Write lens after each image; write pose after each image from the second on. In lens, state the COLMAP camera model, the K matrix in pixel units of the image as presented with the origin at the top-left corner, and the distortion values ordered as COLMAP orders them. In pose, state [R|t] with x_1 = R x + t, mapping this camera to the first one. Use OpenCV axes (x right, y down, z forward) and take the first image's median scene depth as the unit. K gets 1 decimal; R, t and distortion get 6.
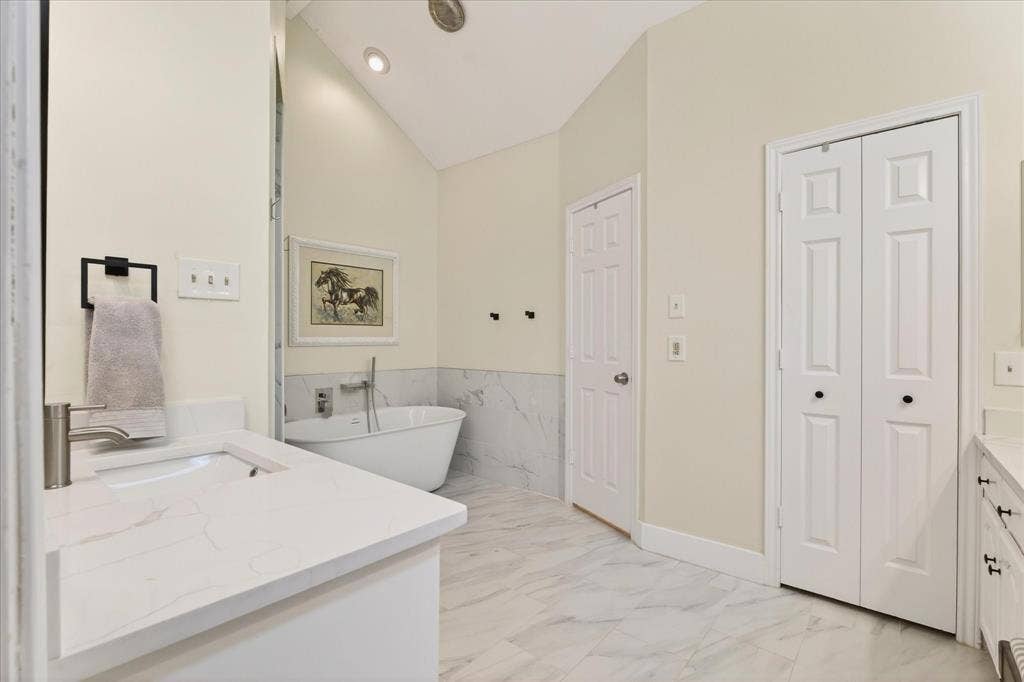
lens RADIAL K [[467.0, 0, 509.8], [0, 467.0, 338.9], [0, 0, 1]] dist [-0.003710, 0.001186]
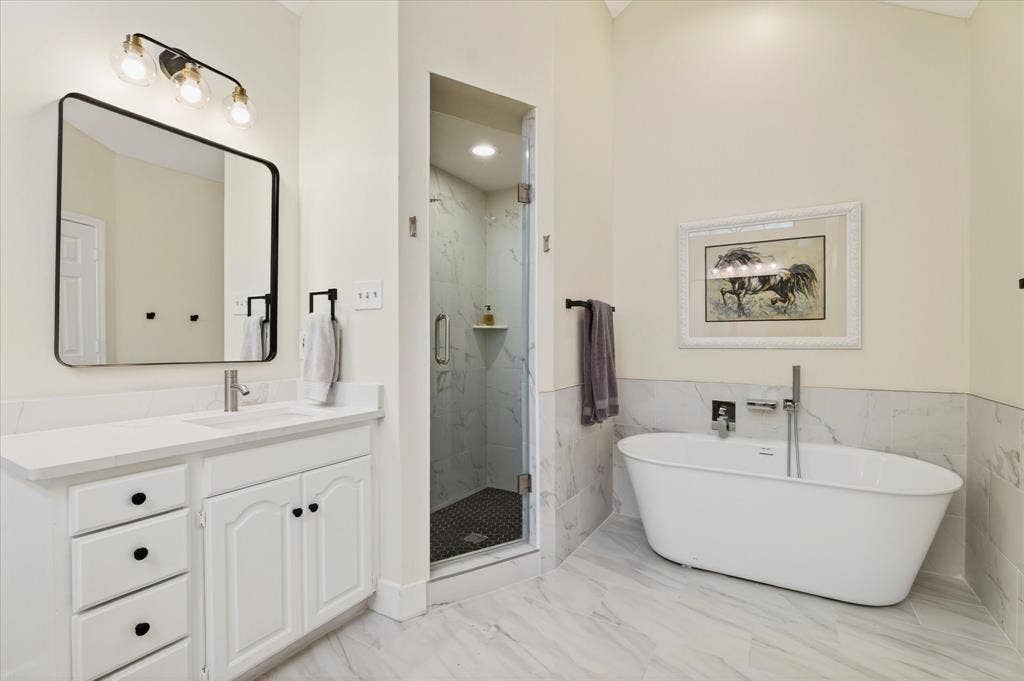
lens RADIAL K [[467.0, 0, 512.0], [0, 467.0, 345.2], [0, 0, 1]] dist [-0.003710, 0.001186]
pose [[0.172938, 0.006571, -0.984911, 0.315745], [-0.001195, 0.999978, 0.006462, 0.004659], [0.984932, 0.000059, 0.172942, 0.473108]]
